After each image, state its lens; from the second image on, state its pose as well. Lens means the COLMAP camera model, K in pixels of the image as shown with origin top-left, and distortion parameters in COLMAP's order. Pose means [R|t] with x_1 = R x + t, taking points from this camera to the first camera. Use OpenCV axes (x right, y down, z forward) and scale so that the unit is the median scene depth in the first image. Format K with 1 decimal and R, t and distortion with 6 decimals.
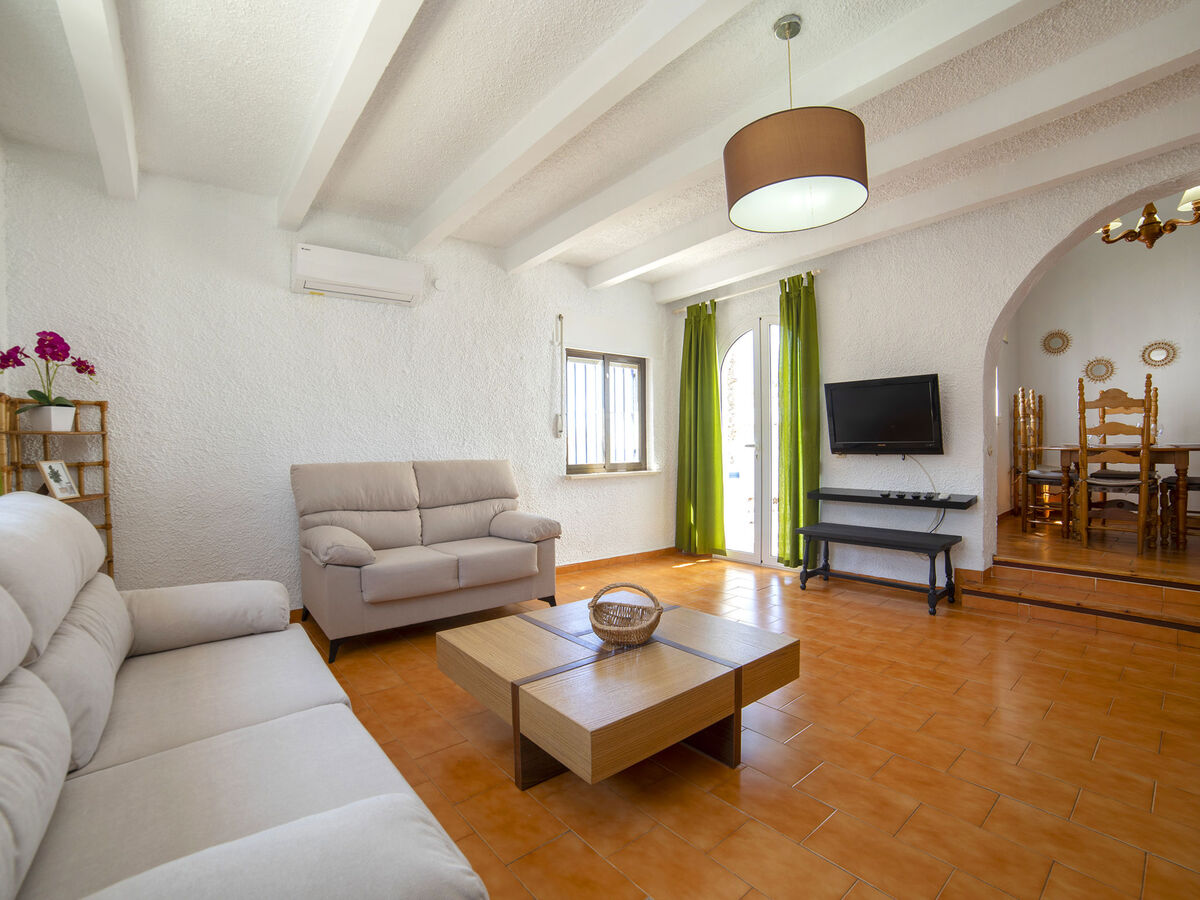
lens RADIAL K [[591.4, 0, 601.8], [0, 591.4, 452.8], [0, 0, 1]] dist [-0.000169, -0.000057]
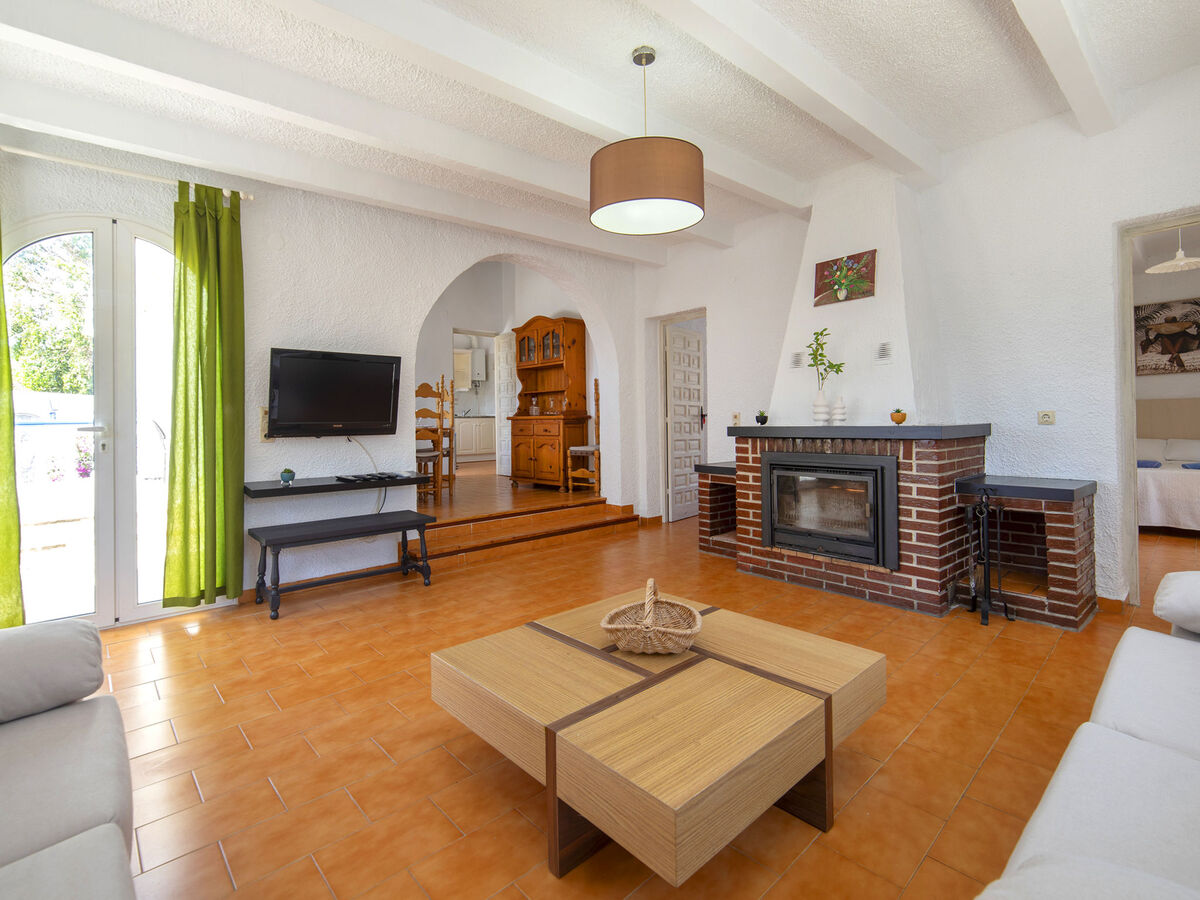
lens RADIAL K [[608.8, 0, 596.9], [0, 608.8, 416.6], [0, 0, 1]] dist [0.023344, 0.000028]
pose [[-0.059952, 0.018846, 0.998023, -0.478850], [0.025636, 0.999521, -0.017334, -0.000319], [-0.997872, 0.024546, -0.060407, 0.657785]]
